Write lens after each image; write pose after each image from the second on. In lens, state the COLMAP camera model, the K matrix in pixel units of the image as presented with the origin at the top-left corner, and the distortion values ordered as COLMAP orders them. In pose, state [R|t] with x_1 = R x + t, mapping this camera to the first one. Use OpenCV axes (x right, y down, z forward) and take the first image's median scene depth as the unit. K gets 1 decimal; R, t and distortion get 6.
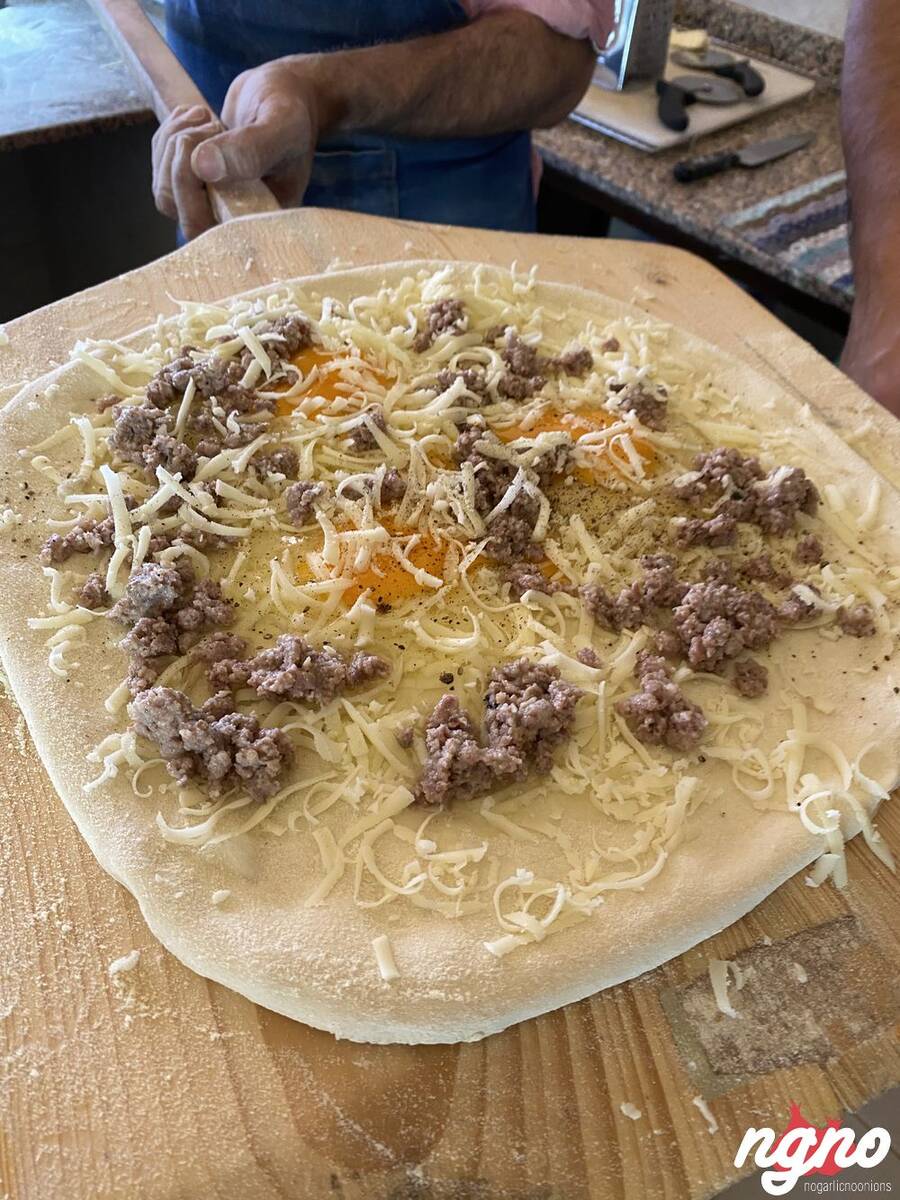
lens RADIAL K [[948.2, 0, 475.4], [0, 948.2, 601.1], [0, 0, 1]] dist [-0.004280, 0.000741]
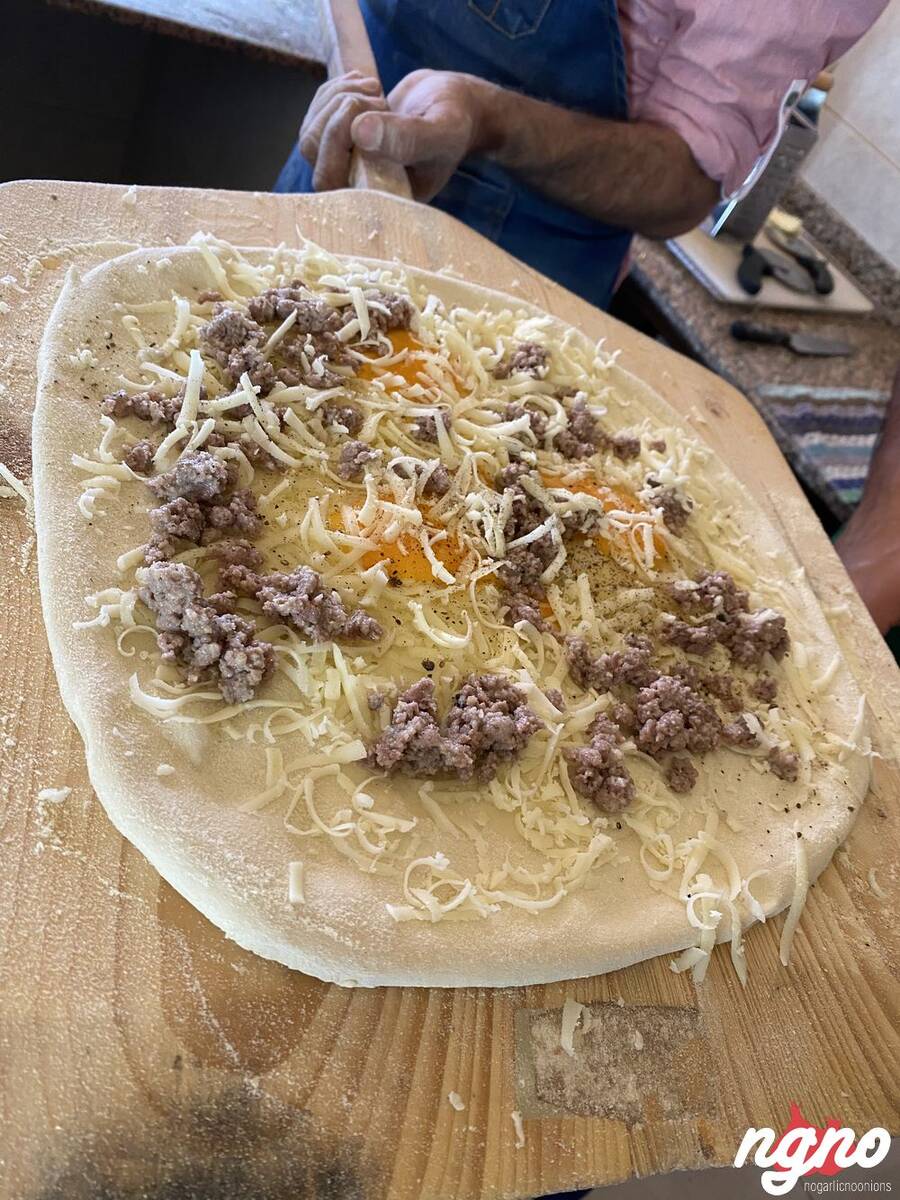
lens RADIAL K [[948.2, 0, 475.4], [0, 948.2, 601.1], [0, 0, 1]] dist [-0.004280, 0.000741]
pose [[0.915506, 0.392958, 0.086213, -0.095502], [-0.387766, 0.919011, -0.071103, 0.066219], [-0.107171, 0.031664, 0.993736, -0.056703]]
